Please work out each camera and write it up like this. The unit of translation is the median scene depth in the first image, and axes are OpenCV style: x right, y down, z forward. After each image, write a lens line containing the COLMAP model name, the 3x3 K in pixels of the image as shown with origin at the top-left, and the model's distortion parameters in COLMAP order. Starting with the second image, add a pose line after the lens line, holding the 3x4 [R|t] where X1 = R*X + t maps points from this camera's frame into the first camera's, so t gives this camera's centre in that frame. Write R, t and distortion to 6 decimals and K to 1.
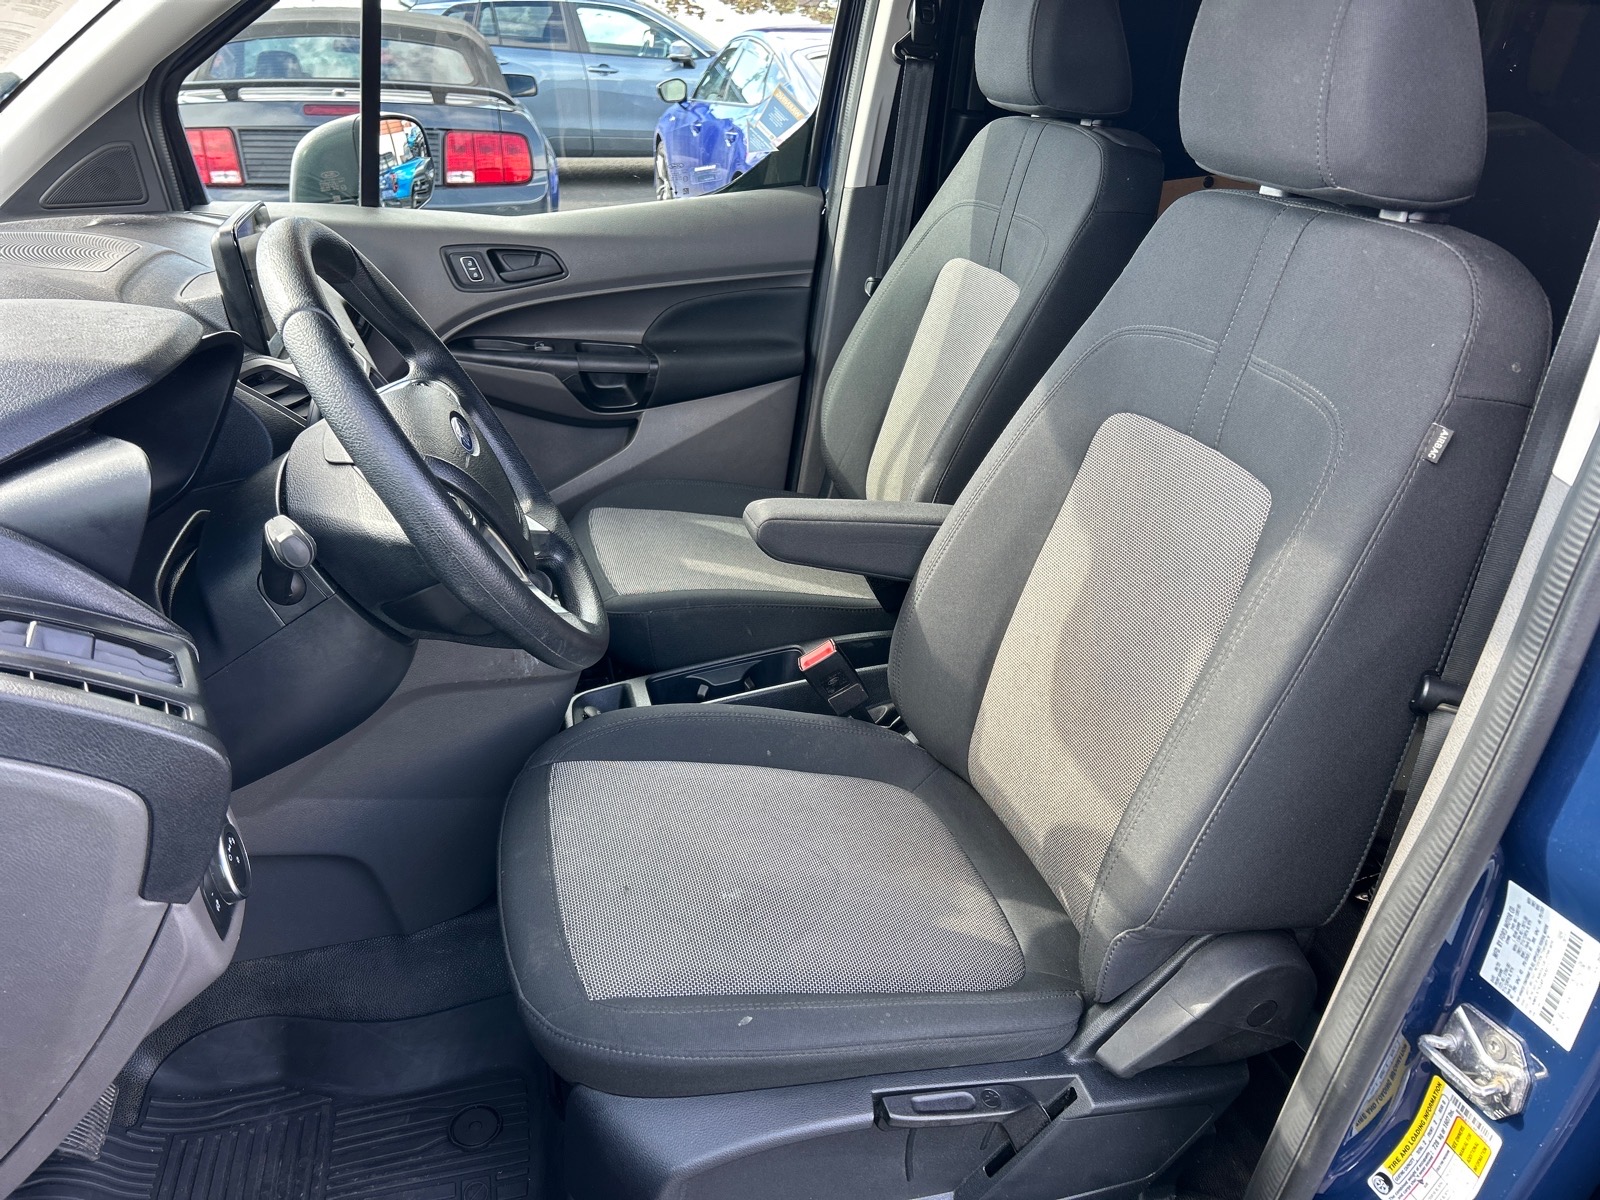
lens RADIAL K [[1205.0, 0, 791.4], [0, 1205.0, 612.7], [0, 0, 1]] dist [0.045173, -0.049700]
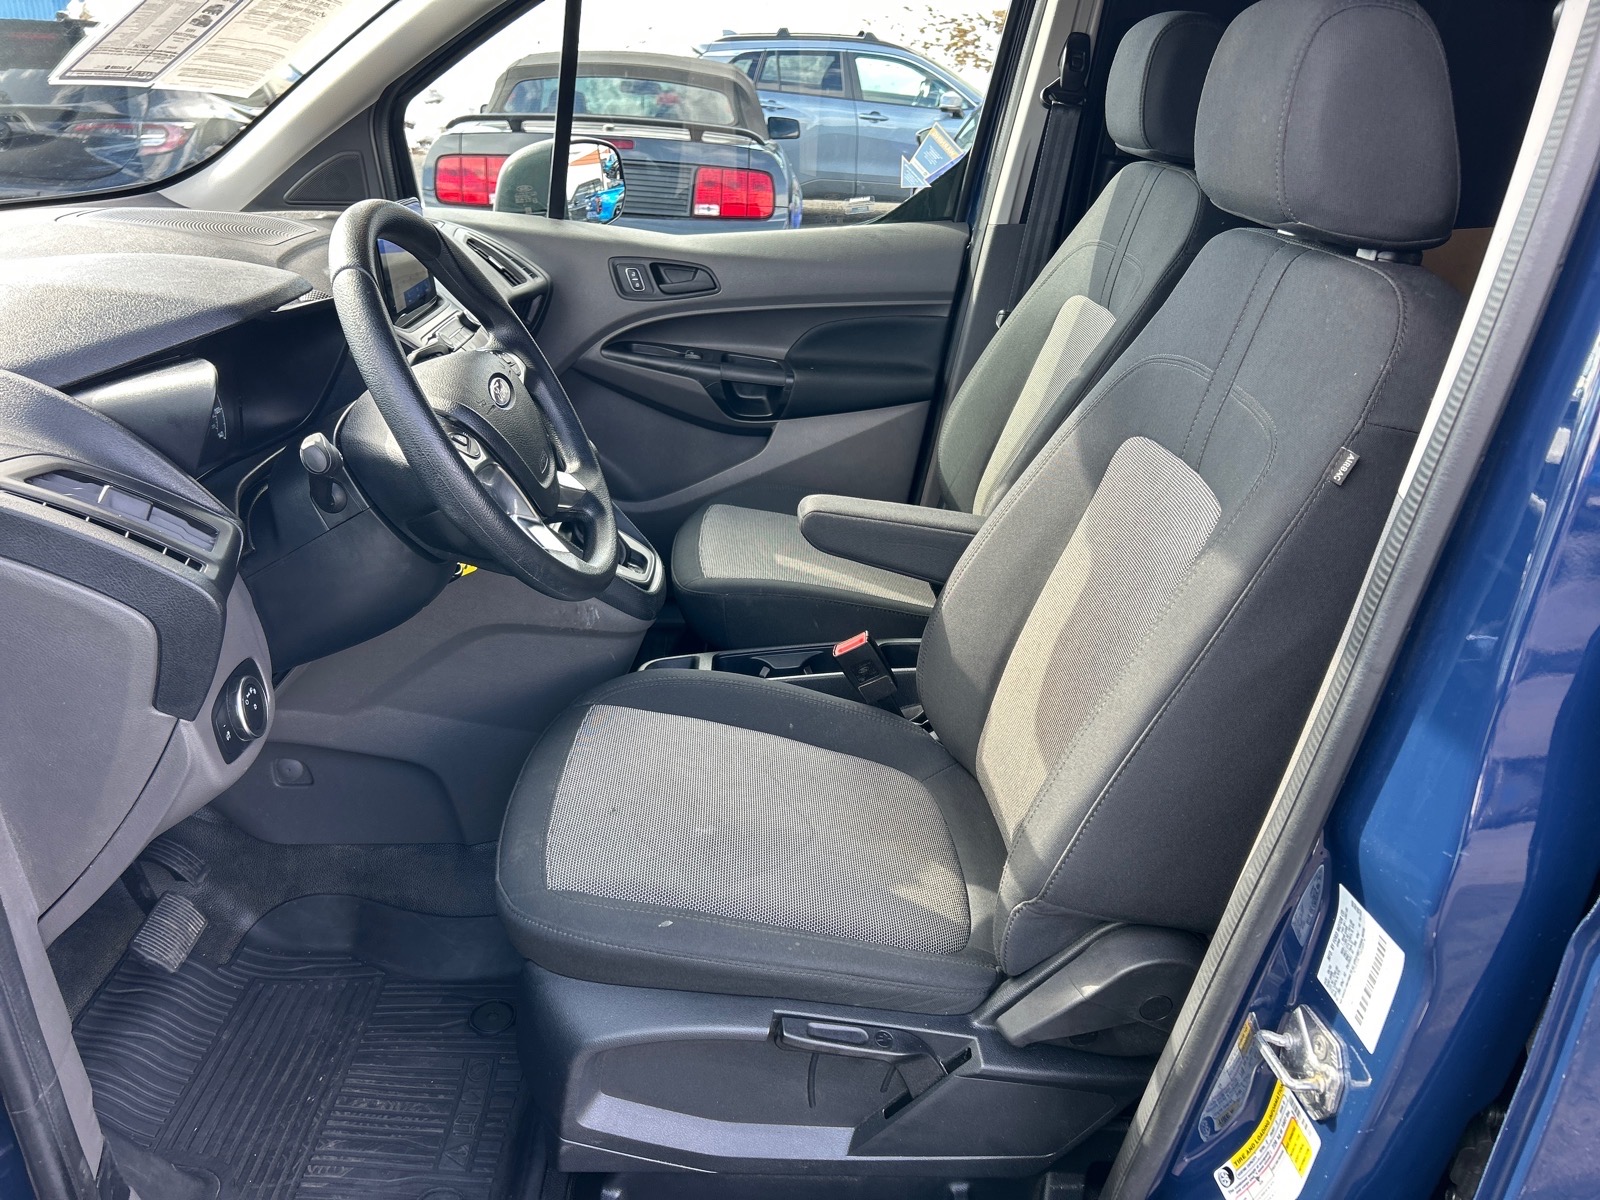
lens RADIAL K [[1206.3, 0, 794.6], [0, 1206.3, 630.7], [0, 0, 1]] dist [0.066720, -0.105096]
pose [[0.973895, 0.117035, -0.194502, 0.195650], [-0.121862, 0.992462, -0.012999, 0.047449], [0.191514, 0.036362, 0.980816, -0.071921]]
